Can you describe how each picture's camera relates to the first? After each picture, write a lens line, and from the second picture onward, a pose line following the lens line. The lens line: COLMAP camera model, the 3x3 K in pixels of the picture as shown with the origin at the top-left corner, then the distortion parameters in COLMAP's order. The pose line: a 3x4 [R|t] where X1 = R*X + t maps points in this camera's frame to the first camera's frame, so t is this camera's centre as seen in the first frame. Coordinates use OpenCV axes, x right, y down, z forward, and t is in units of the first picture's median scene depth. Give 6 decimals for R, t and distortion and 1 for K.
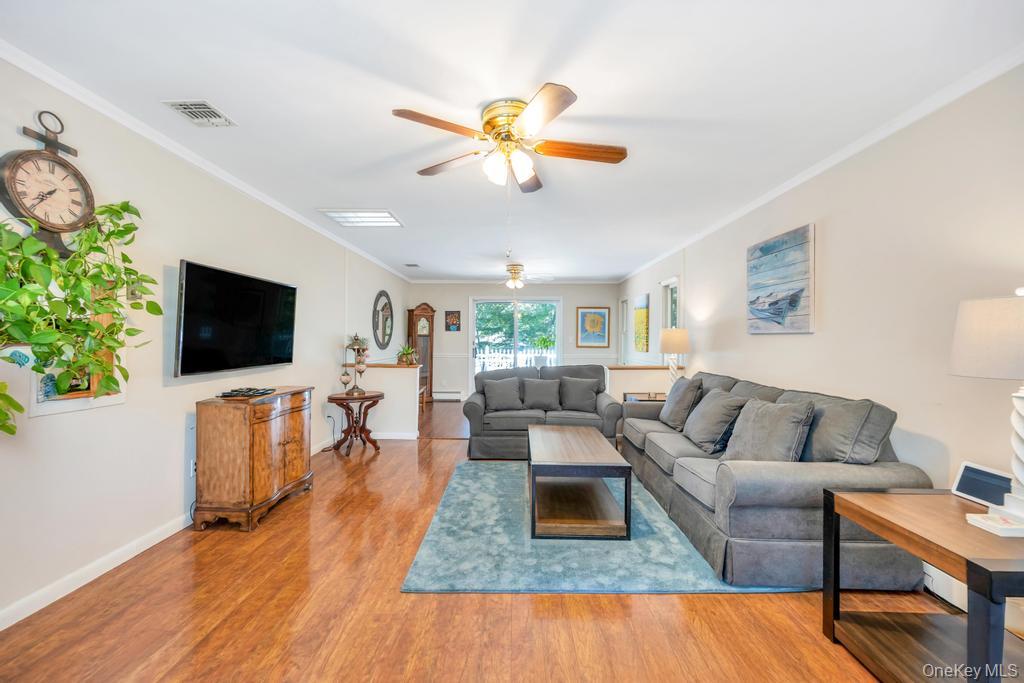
lens RADIAL K [[408.4, 0, 515.5], [0, 408.4, 336.5], [0, 0, 1]] dist [-0.001912, 0.000361]
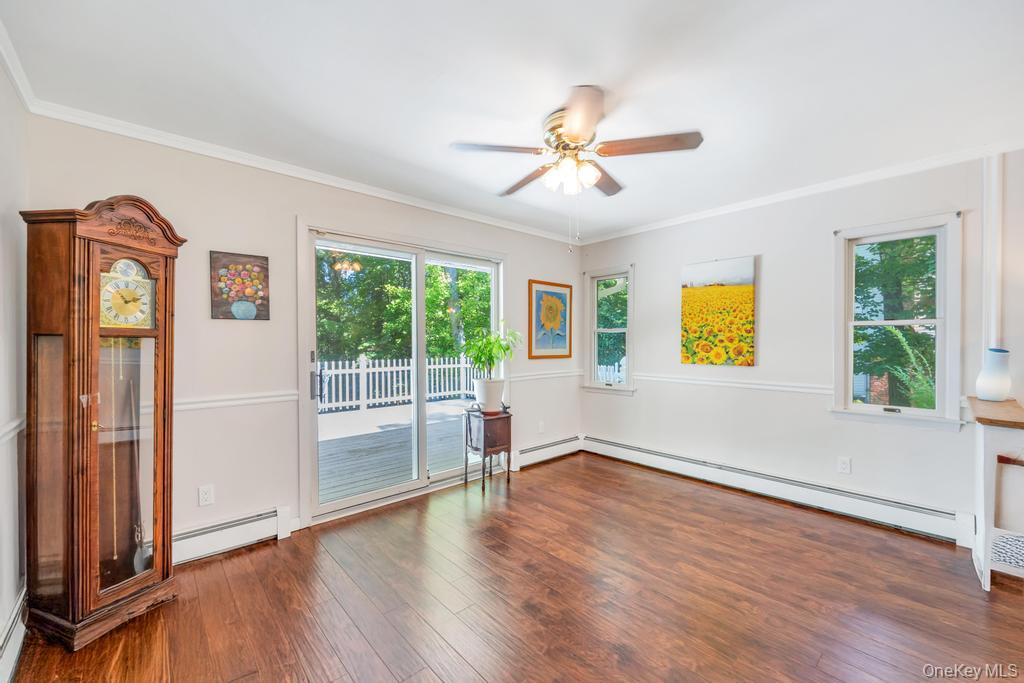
lens RADIAL K [[408.4, 0, 511.2], [0, 408.4, 345.7], [0, 0, 1]] dist [-0.001912, 0.000361]
pose [[0.736460, -0.013129, 0.676354, -0.434432], [0.003270, 0.999869, 0.015847, 0.004203], [-0.676474, -0.009459, 0.736406, 1.311566]]
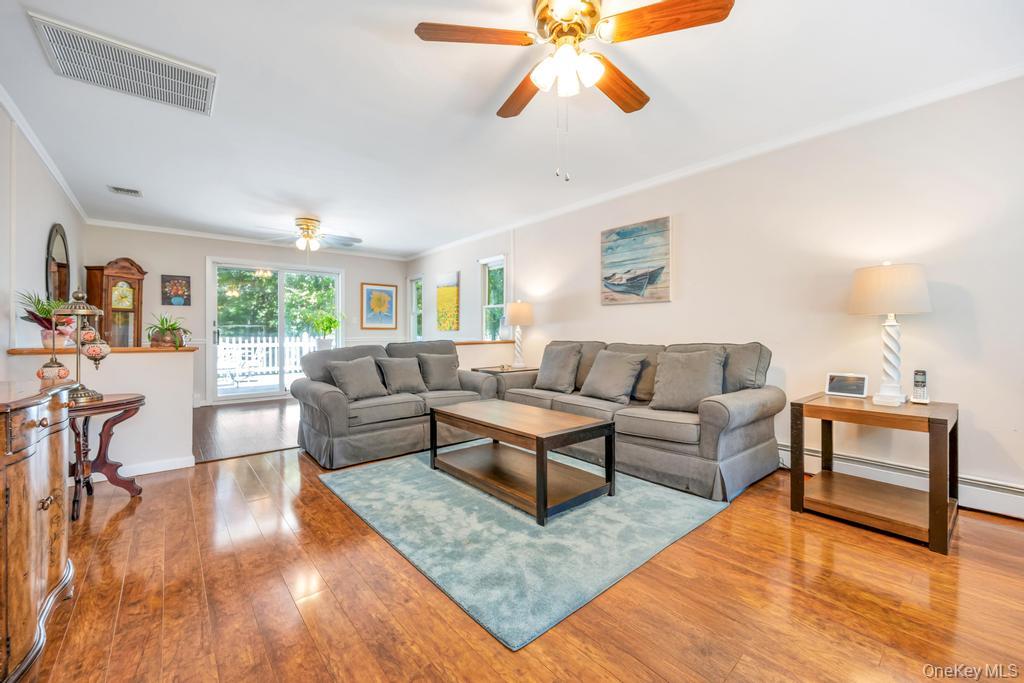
lens RADIAL K [[408.4, 0, 516.0], [0, 408.4, 332.5], [0, 0, 1]] dist [-0.001912, 0.000361]
pose [[0.752237, -0.008611, 0.658836, -0.361153], [0.003590, 0.999953, 0.008971, 0.056420], [-0.658883, -0.004383, 0.752233, 0.260753]]
